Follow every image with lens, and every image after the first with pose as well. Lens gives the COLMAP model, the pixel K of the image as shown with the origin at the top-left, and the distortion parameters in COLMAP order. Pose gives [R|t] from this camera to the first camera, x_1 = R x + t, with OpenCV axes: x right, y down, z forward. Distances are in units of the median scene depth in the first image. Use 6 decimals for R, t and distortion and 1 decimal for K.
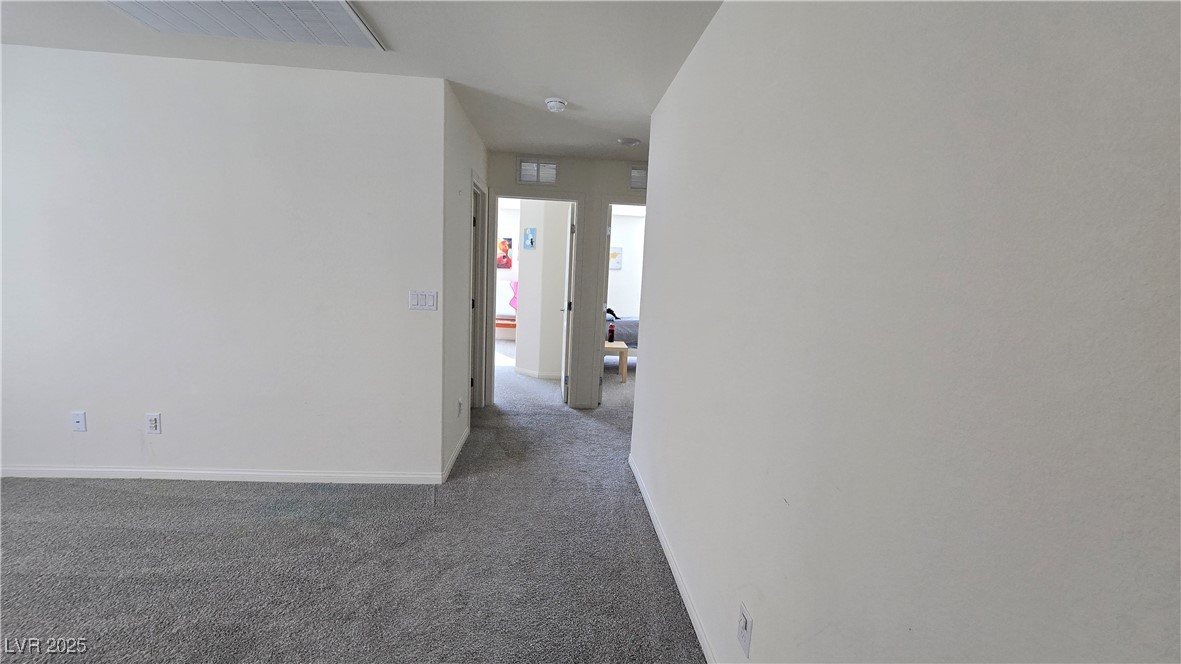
lens RADIAL K [[484.6, 0, 584.5], [0, 484.6, 331.2], [0, 0, 1]] dist [-0.001788, -0.000165]
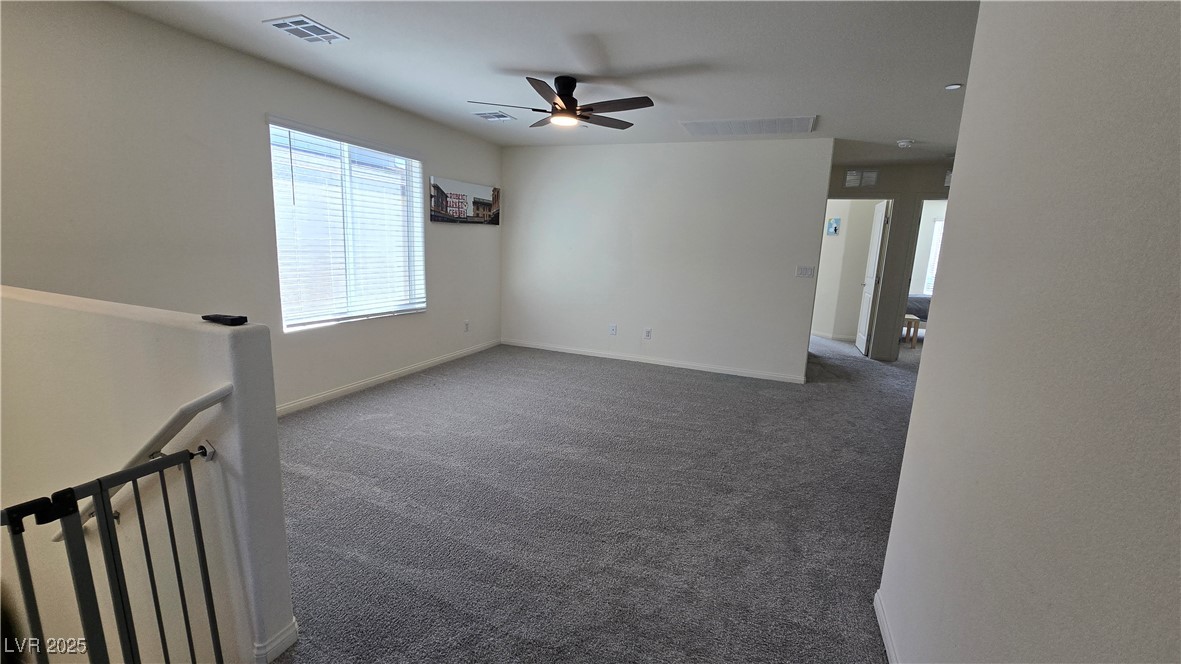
lens RADIAL K [[484.6, 0, 584.5], [0, 484.6, 331.2], [0, 0, 1]] dist [-0.001788, -0.000165]
pose [[0.899699, 0.067740, -0.431223, -0.173603], [-0.051019, 0.997433, 0.050238, 0.059746], [0.433520, -0.023199, 0.900845, -0.524296]]
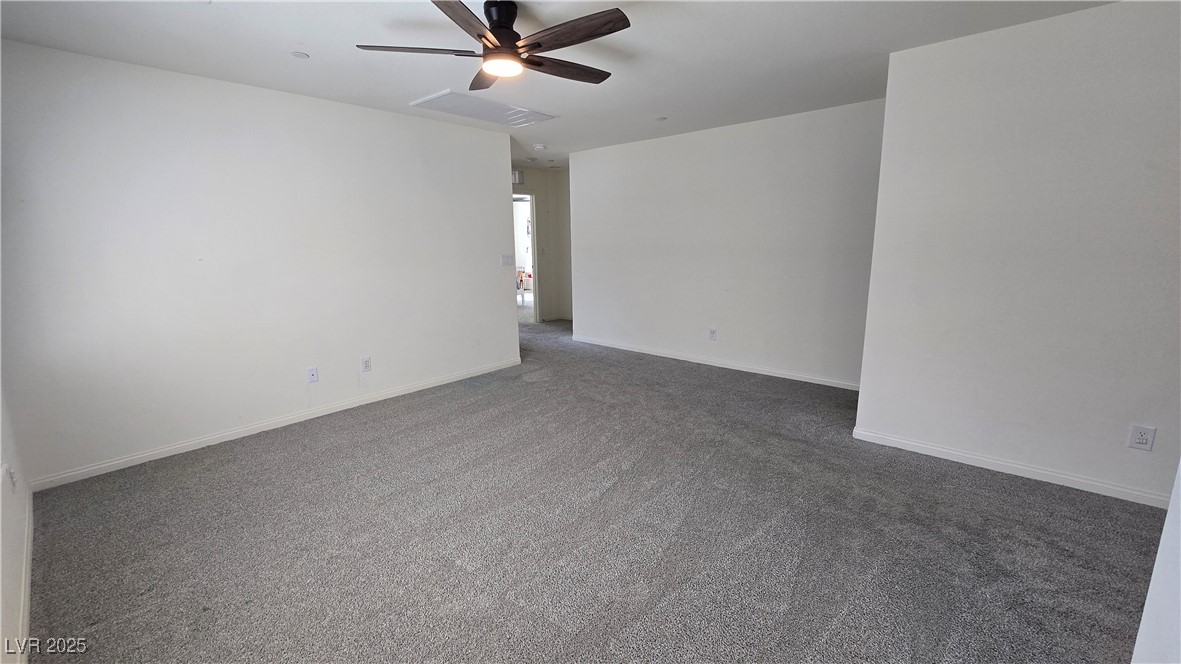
lens RADIAL K [[482.9, 0, 583.5], [0, 482.9, 329.9], [0, 0, 1]] dist [-0.000808, -0.000262]
pose [[0.711020, -0.191360, 0.676633, -0.844530], [0.141547, 0.981511, 0.128842, -0.000239], [-0.688778, 0.004167, 0.724961, -0.286532]]
